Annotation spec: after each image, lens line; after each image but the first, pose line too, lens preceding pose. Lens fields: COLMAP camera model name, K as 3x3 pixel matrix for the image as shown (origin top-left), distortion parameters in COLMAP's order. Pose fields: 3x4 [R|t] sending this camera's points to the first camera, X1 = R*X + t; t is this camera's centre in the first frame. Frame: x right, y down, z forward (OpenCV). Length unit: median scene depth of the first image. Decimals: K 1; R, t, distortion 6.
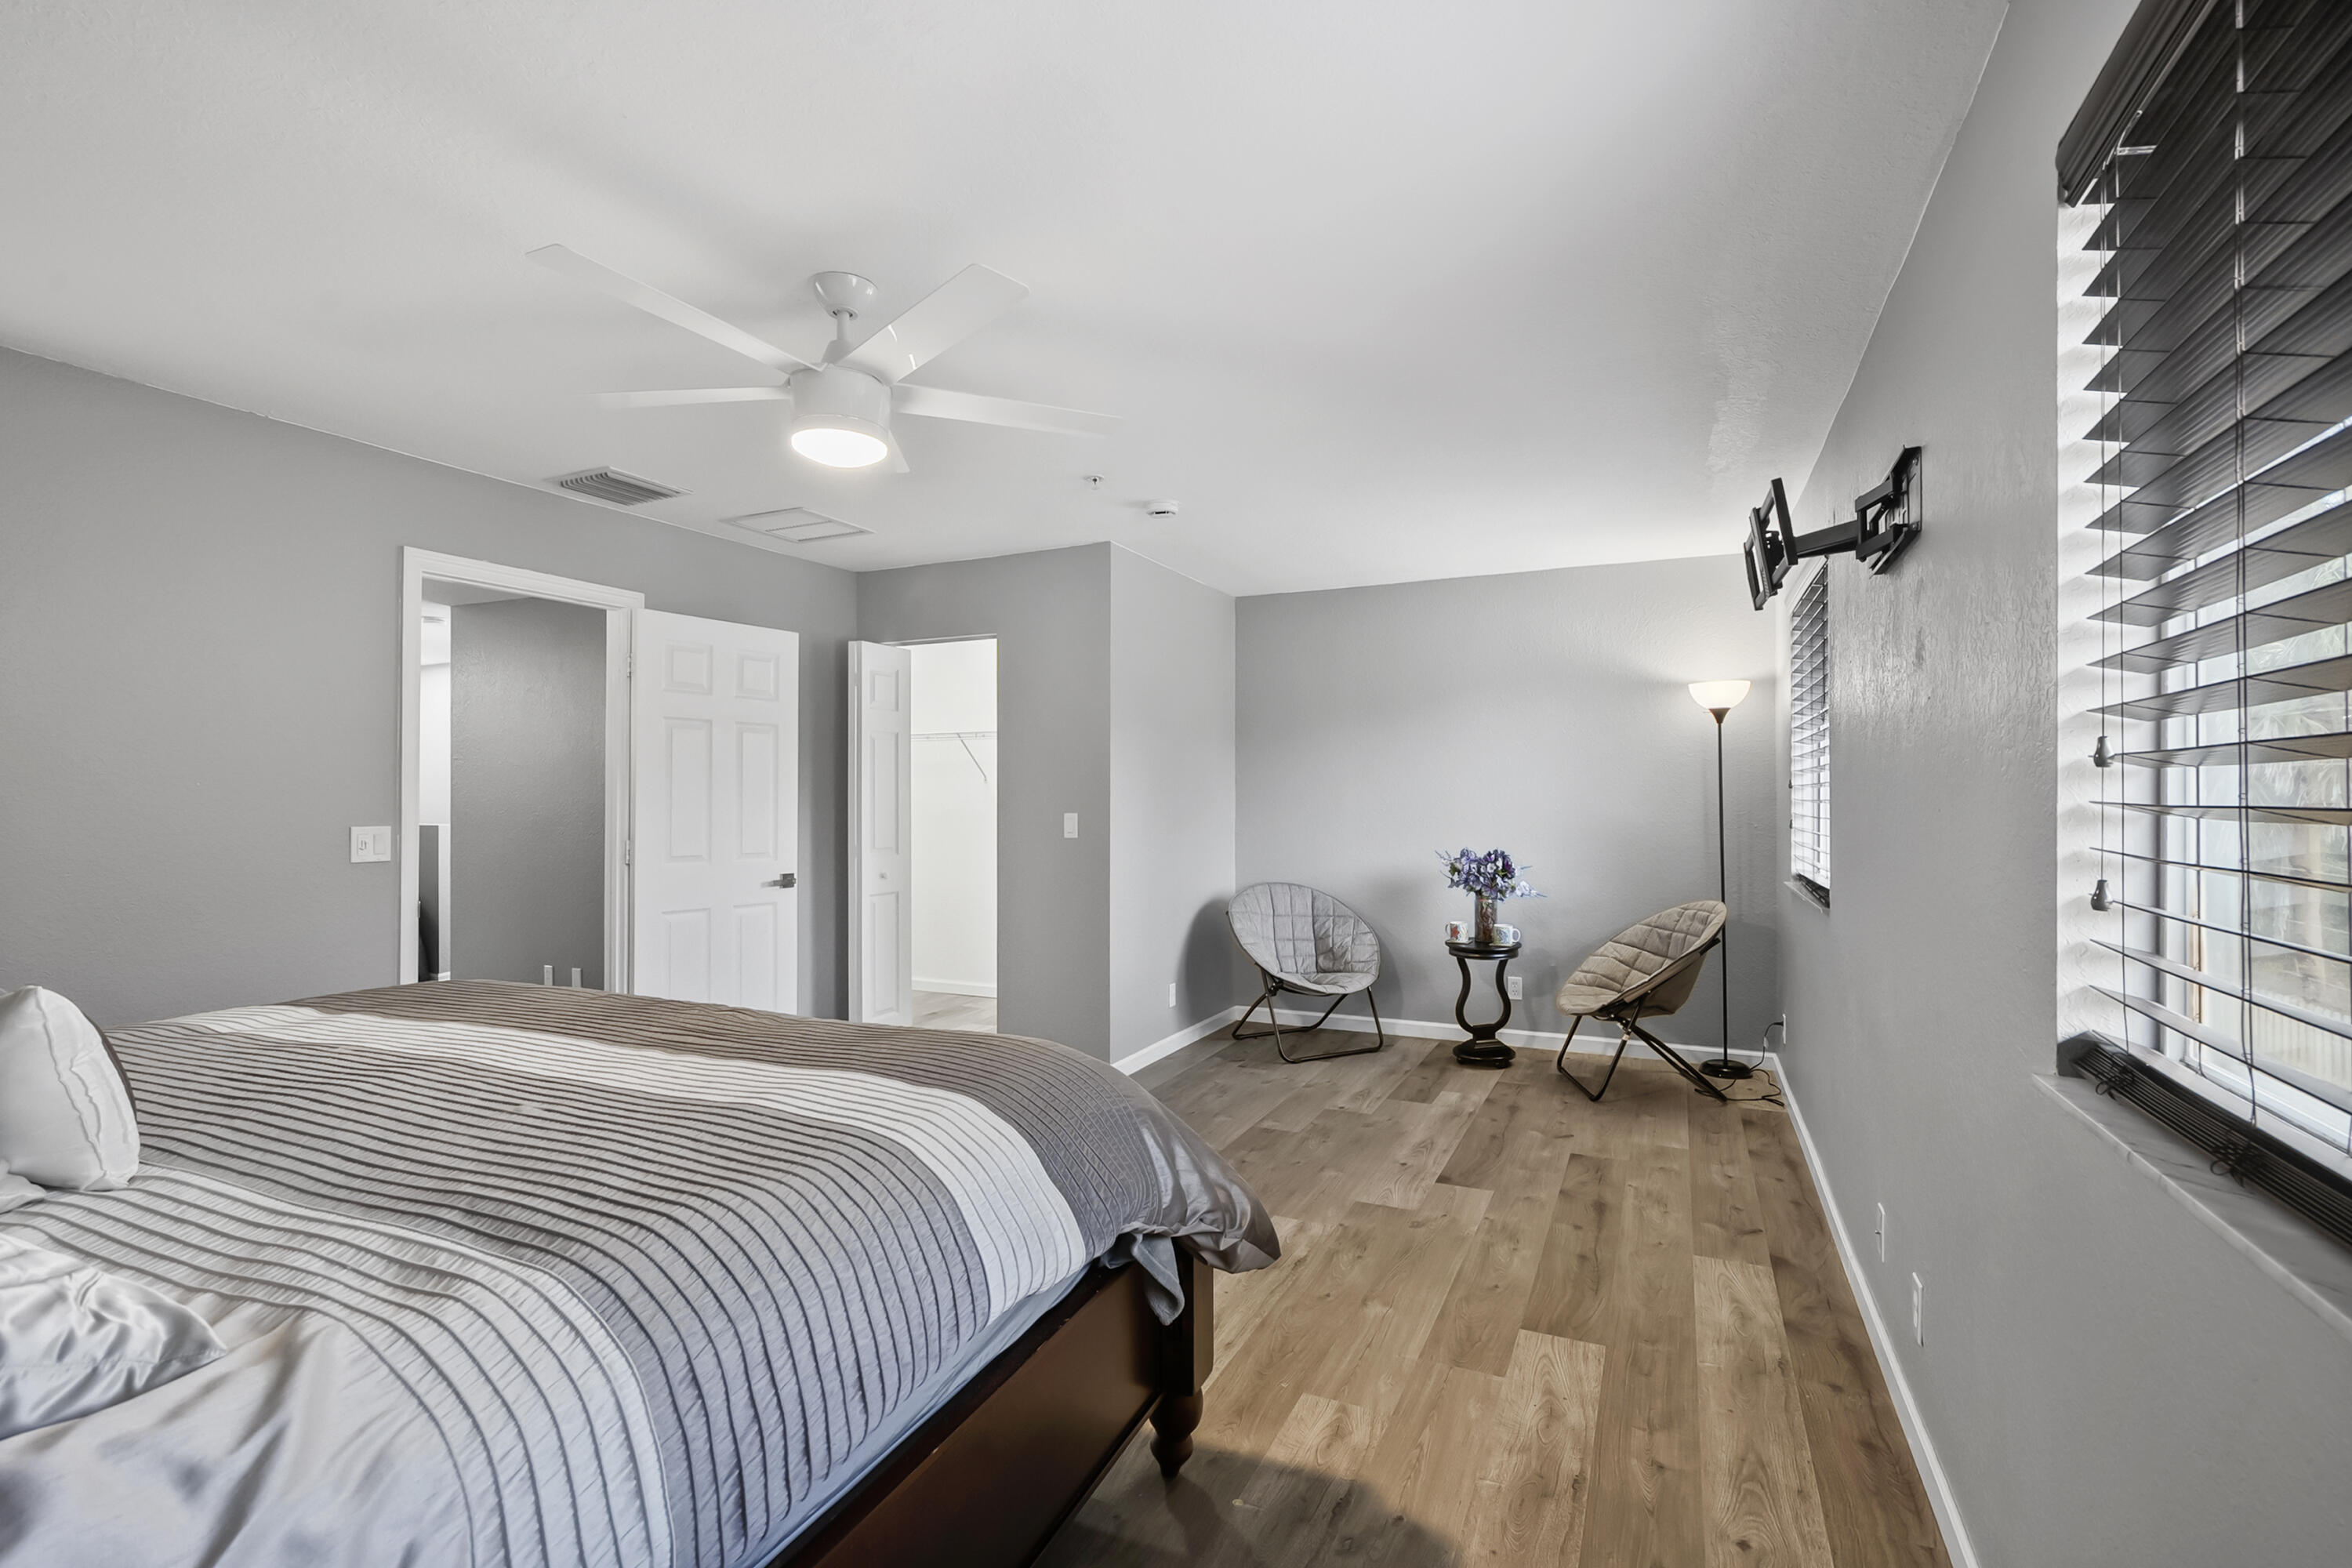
lens RADIAL K [[1078.3, 0, 1168.6], [0, 1078.3, 783.0], [0, 0, 1]] dist [-0.002898, 0.001468]
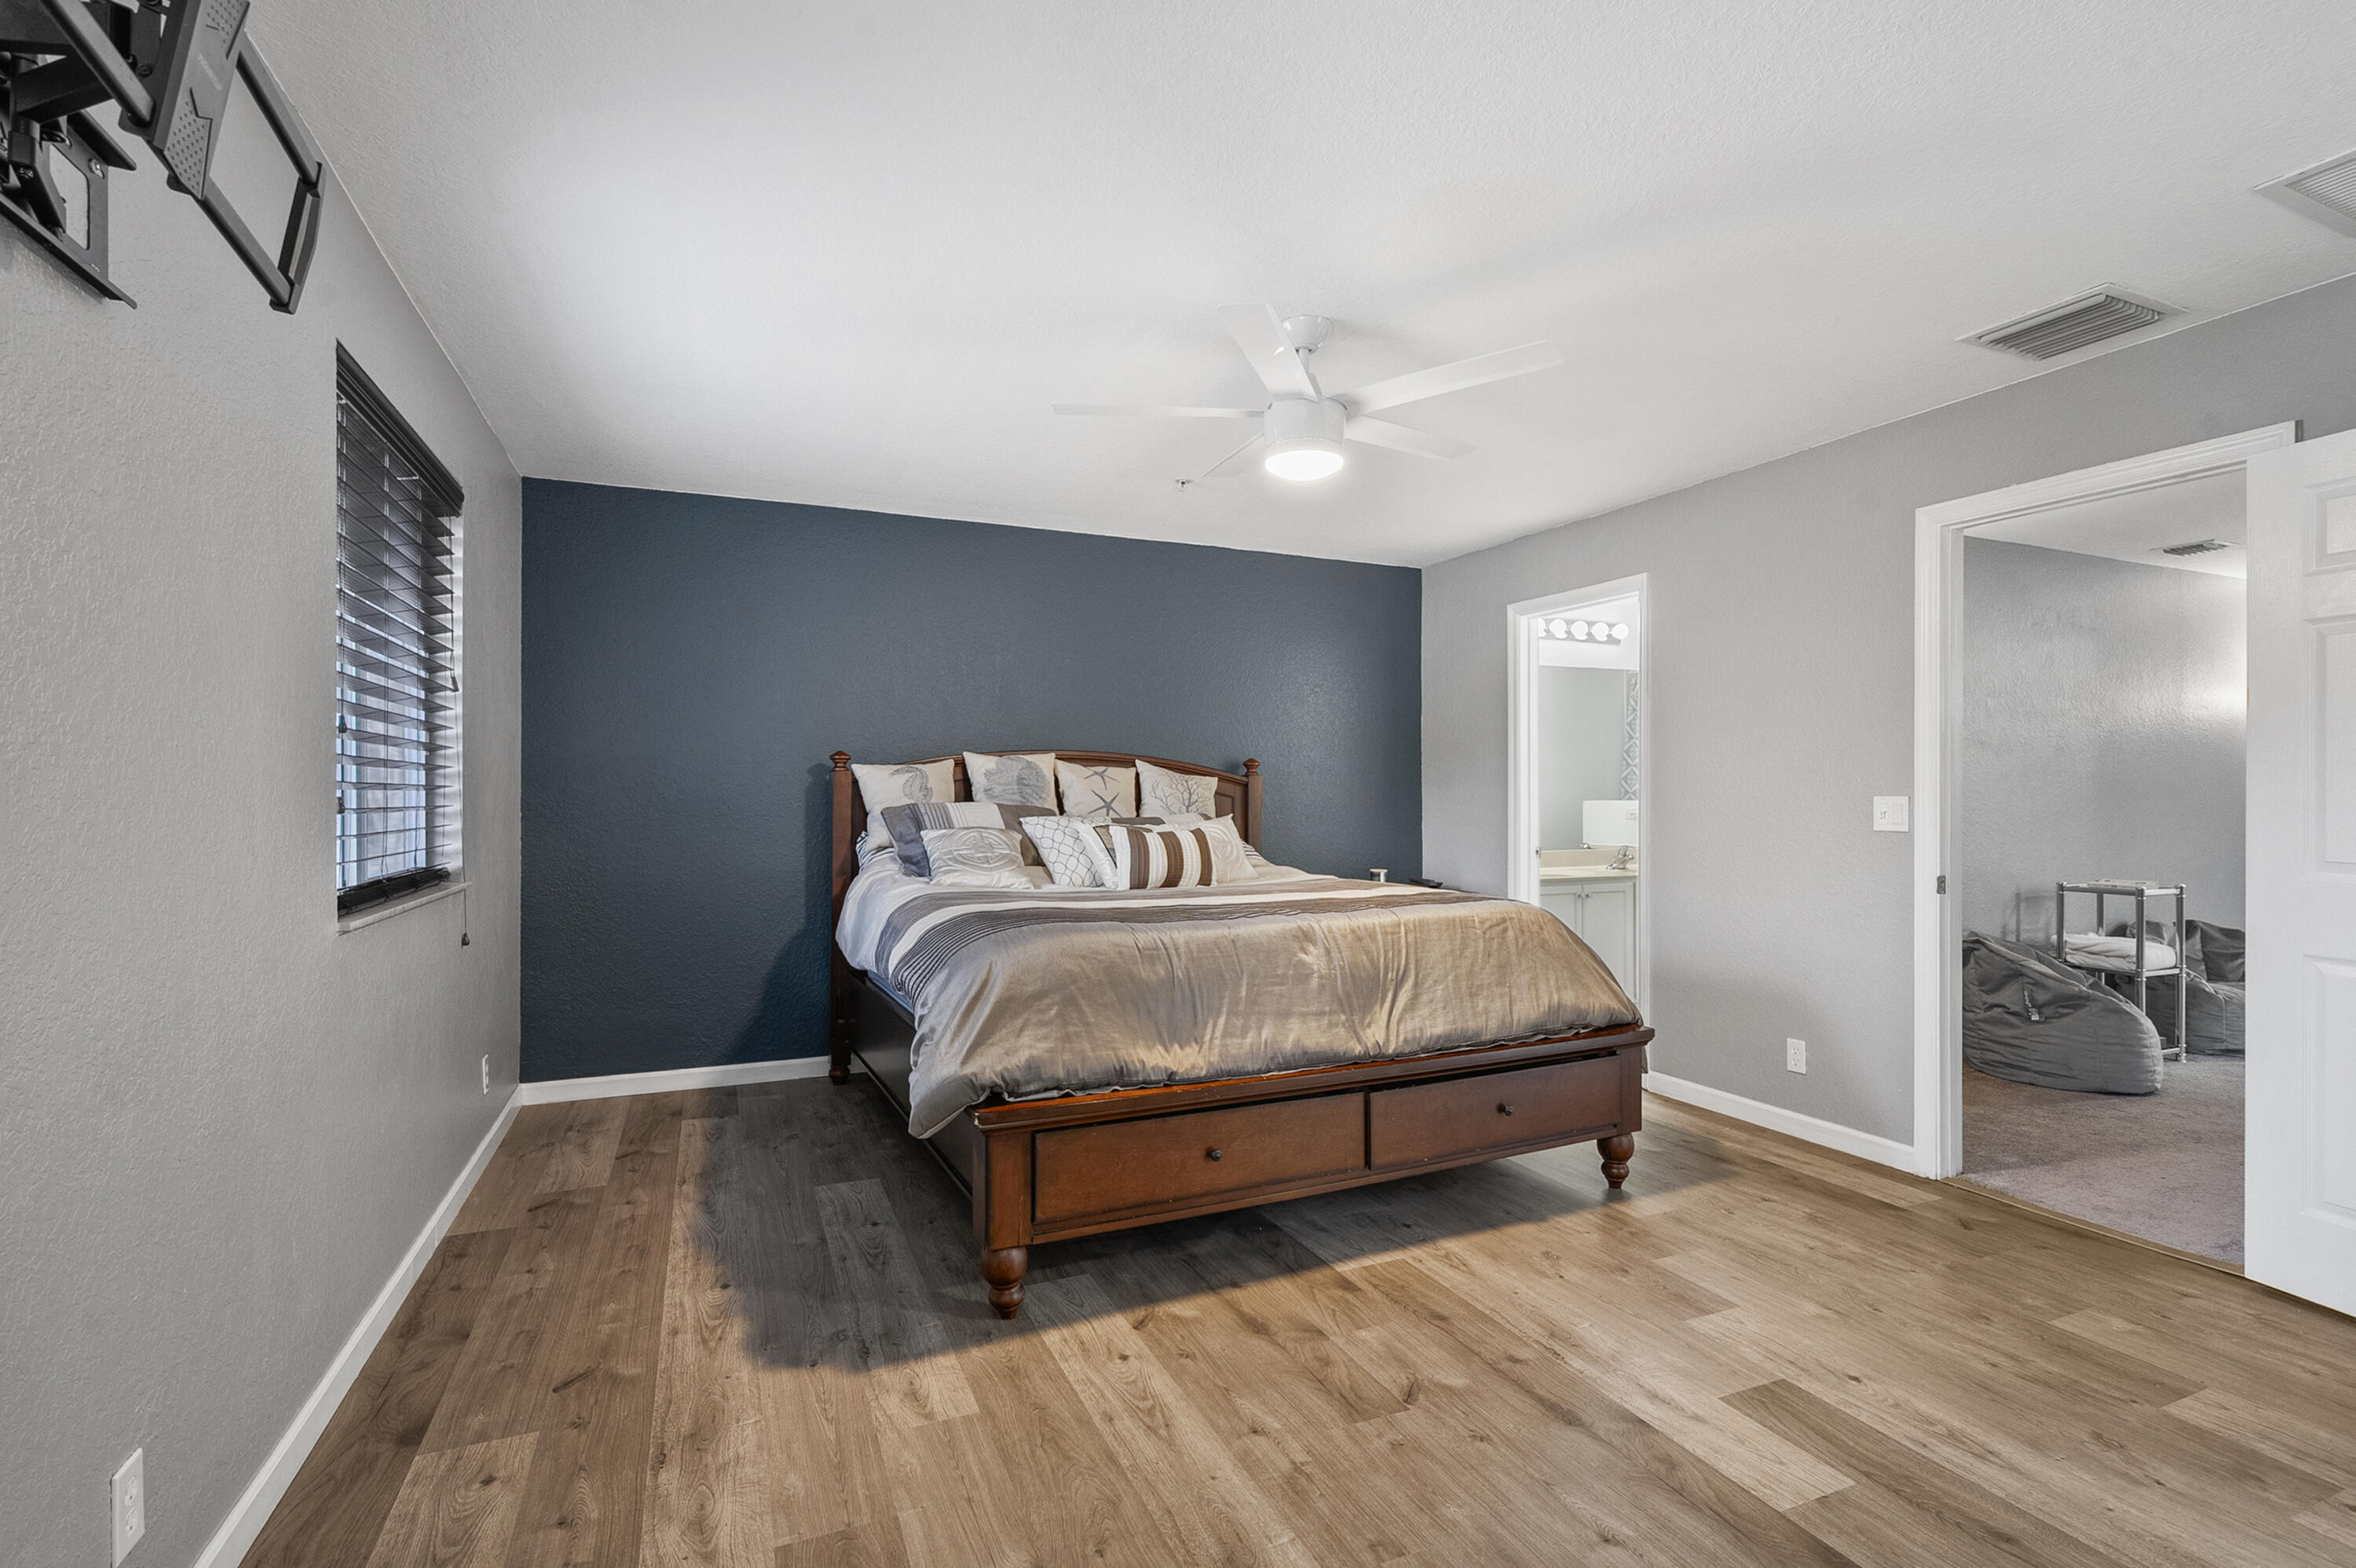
lens RADIAL K [[1080.1, 0, 1190.1], [0, 1080.1, 792.6], [0, 0, 1]] dist [-0.002898, 0.001468]
pose [[-0.654452, 0.001723, -0.756102, 0.727606], [0.006018, 0.999978, -0.002931, 0.055320], [0.756080, -0.006468, -0.654448, 1.818312]]
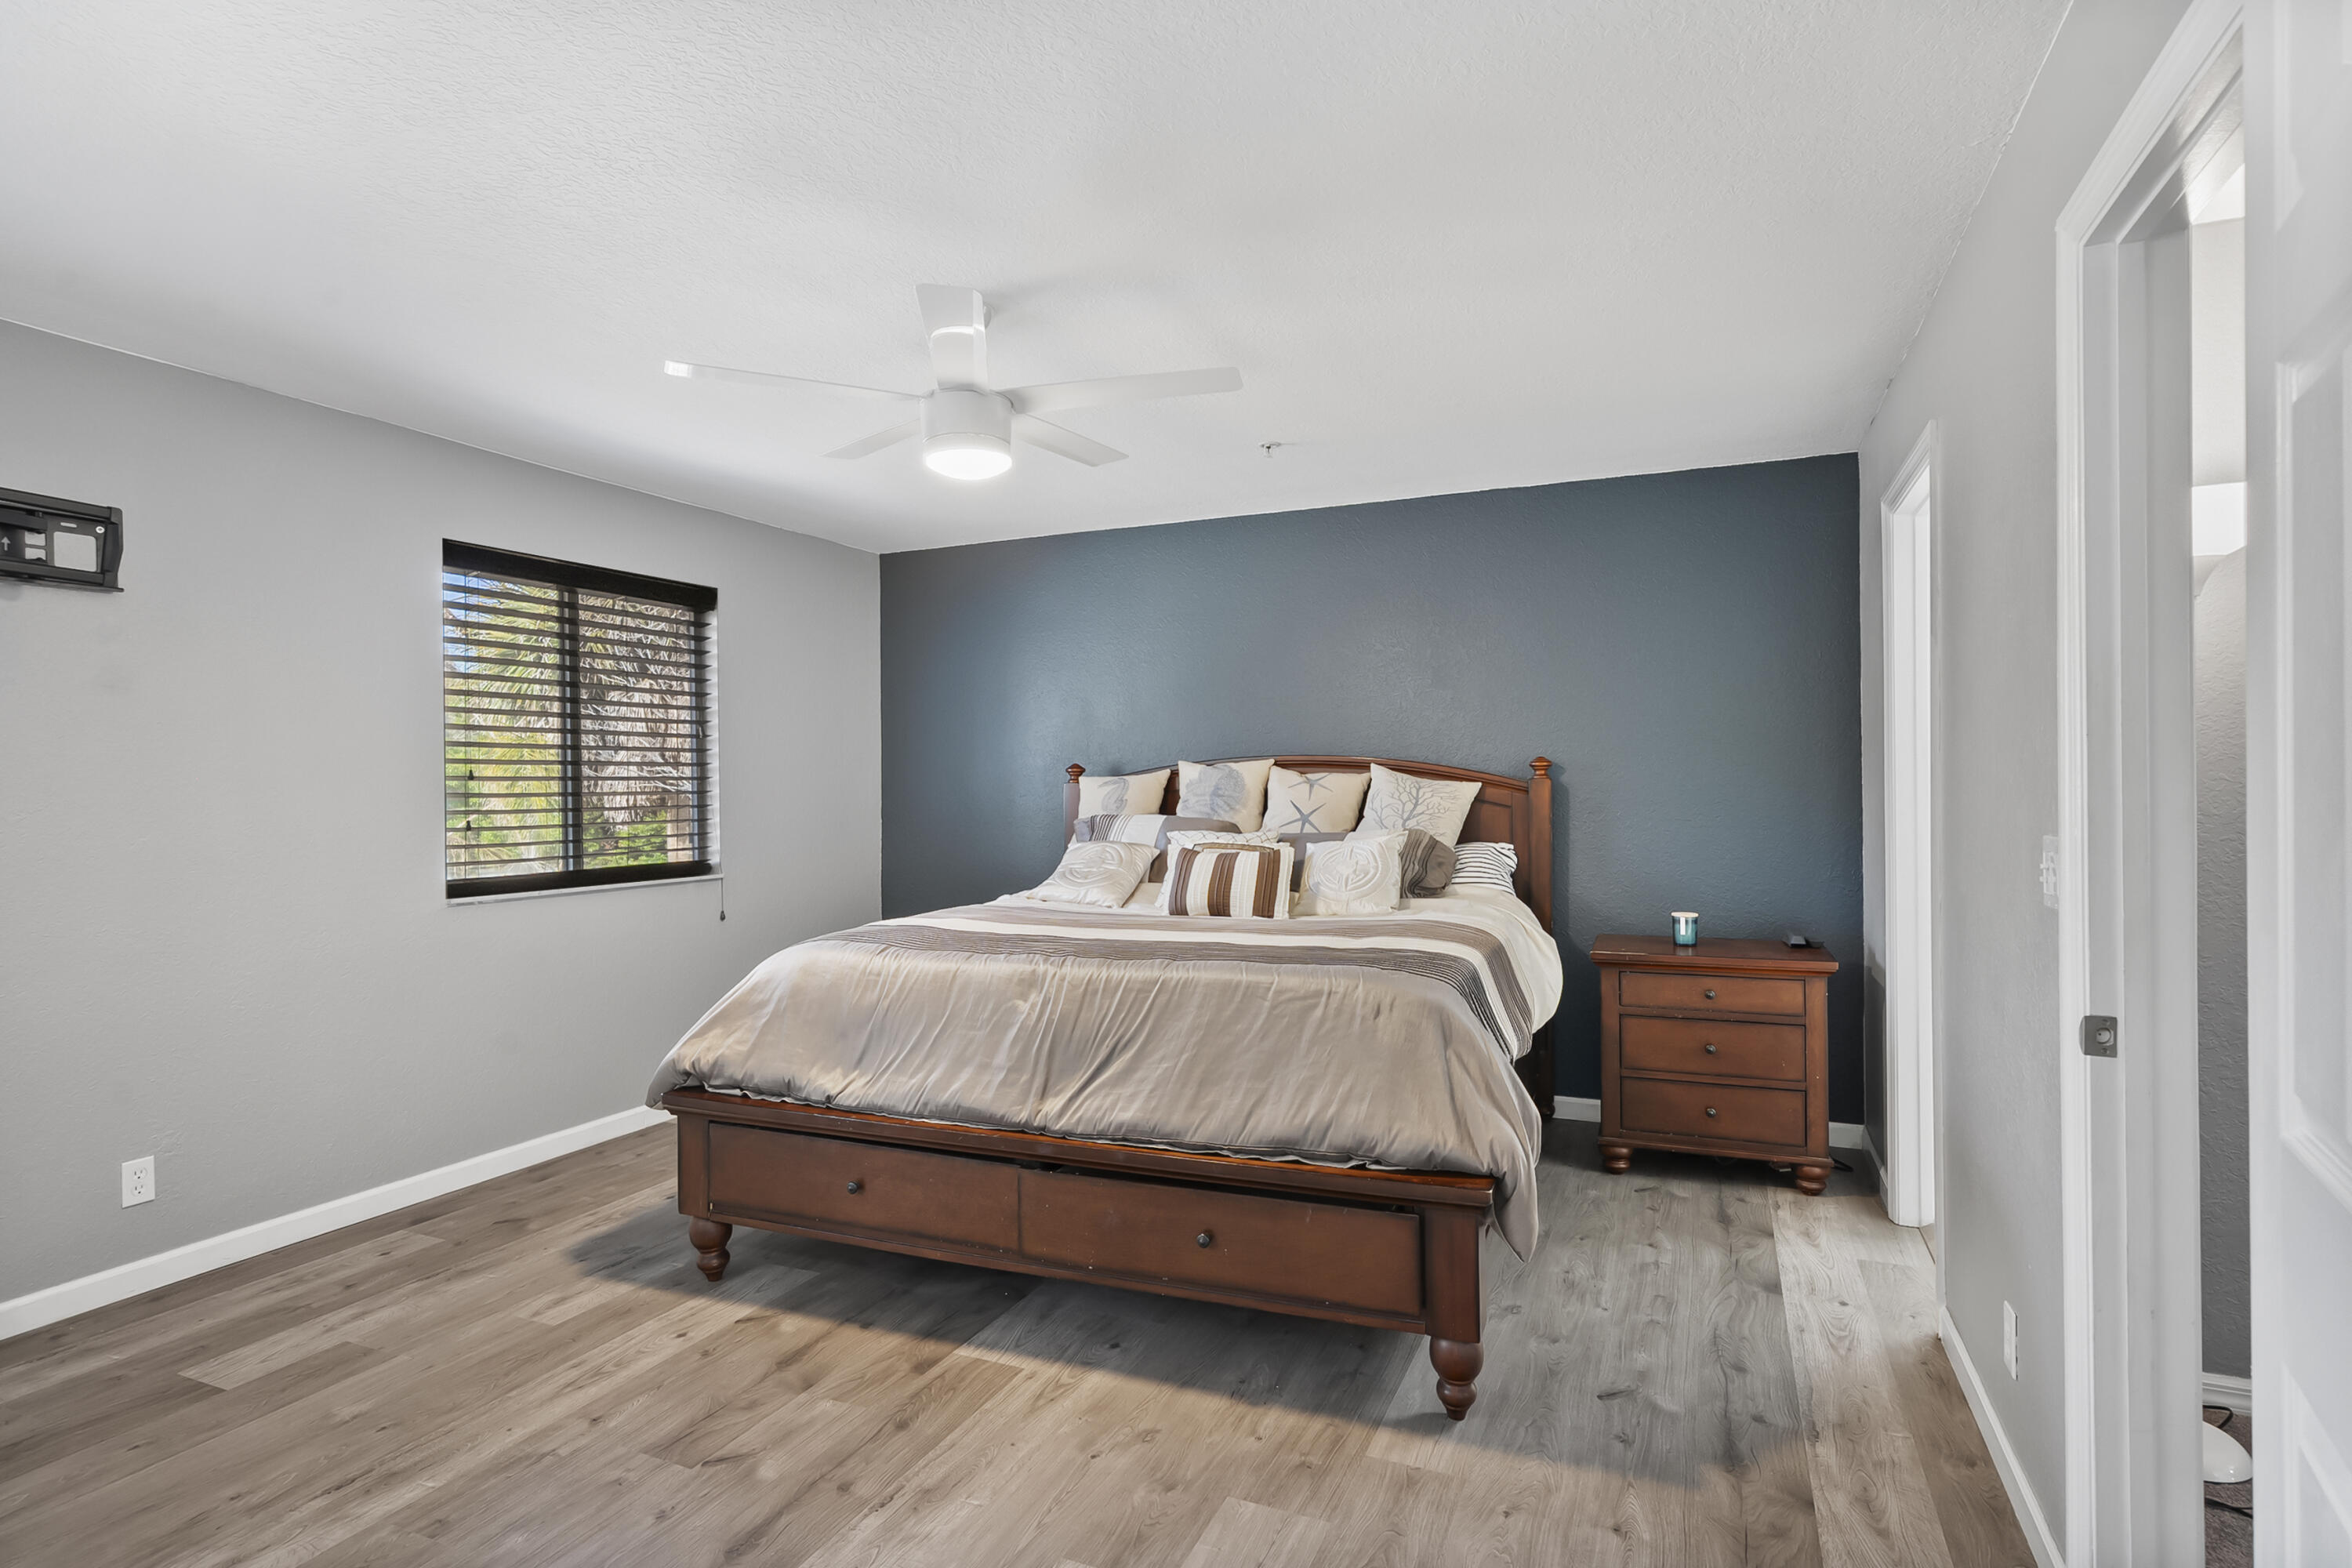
lens RADIAL K [[1204.8, 0, 1189.2], [0, 1204.8, 785.4], [0, 0, 1]] dist [0.000941, 0.003068]
pose [[-0.999526, 0.013223, -0.027811, -0.533615], [0.013311, 0.999907, -0.002986, 0.019679], [0.027769, -0.003355, -0.999609, 2.392111]]
